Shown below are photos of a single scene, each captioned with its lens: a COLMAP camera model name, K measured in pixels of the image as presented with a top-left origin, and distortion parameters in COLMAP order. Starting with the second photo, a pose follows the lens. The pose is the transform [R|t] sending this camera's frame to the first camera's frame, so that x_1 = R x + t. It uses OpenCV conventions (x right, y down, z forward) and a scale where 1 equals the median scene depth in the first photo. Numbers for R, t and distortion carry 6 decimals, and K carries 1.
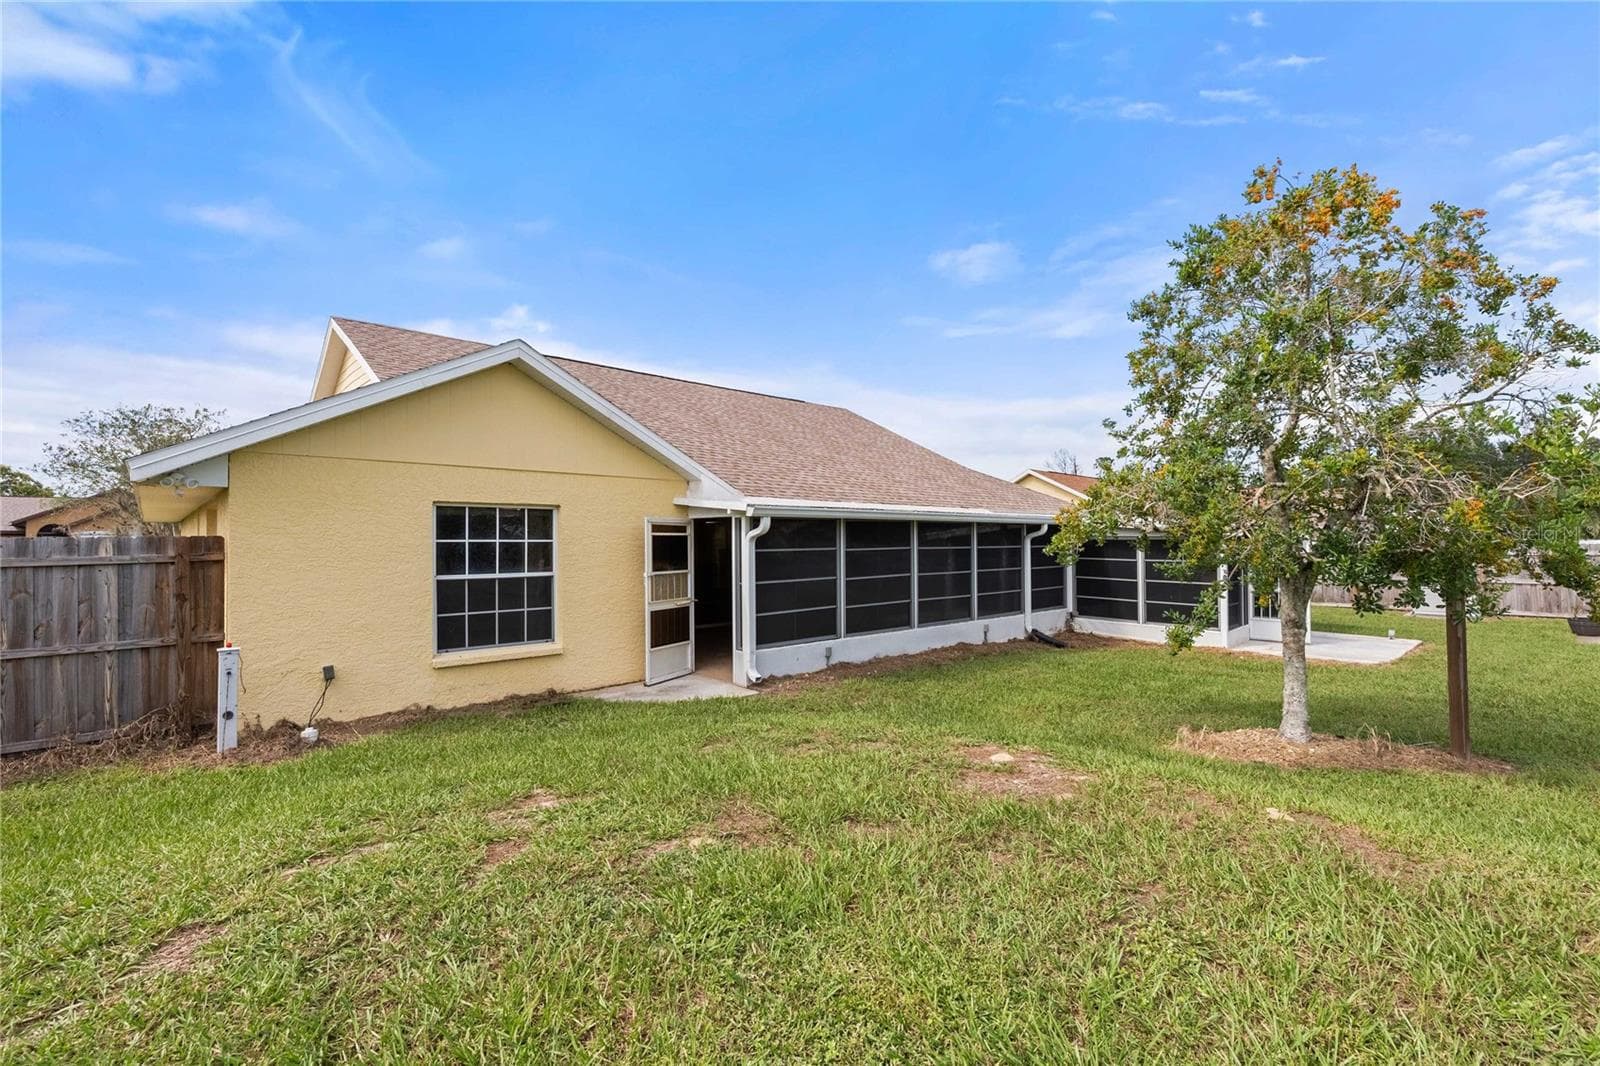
lens RADIAL K [[708.4, 0, 800.0], [0, 708.4, 533.0], [0, 0, 1]] dist [-0.004174, -0.000440]
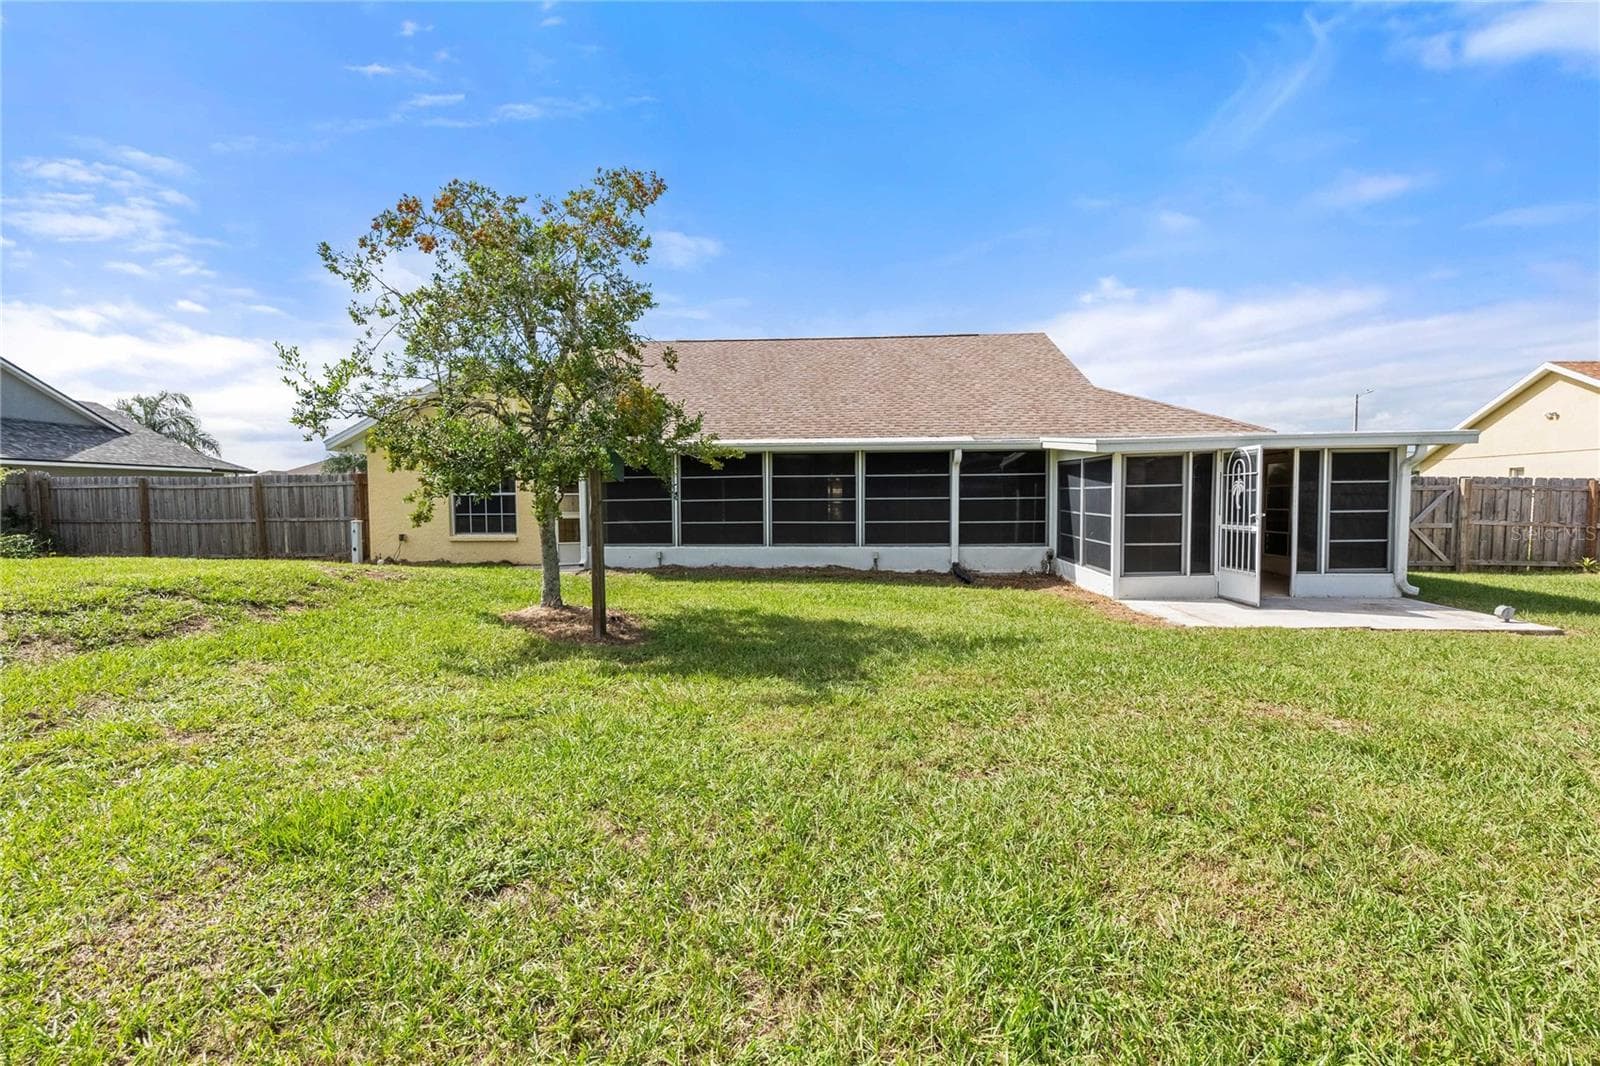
lens RADIAL K [[708.4, 0, 800.0], [0, 708.4, 533.0], [0, 0, 1]] dist [-0.004174, -0.000440]
pose [[0.684660, 0.035056, -0.728019, 1.312910], [0.014027, 0.998024, 0.061249, 0.054329], [0.728727, -0.052146, 0.682816, 0.319352]]
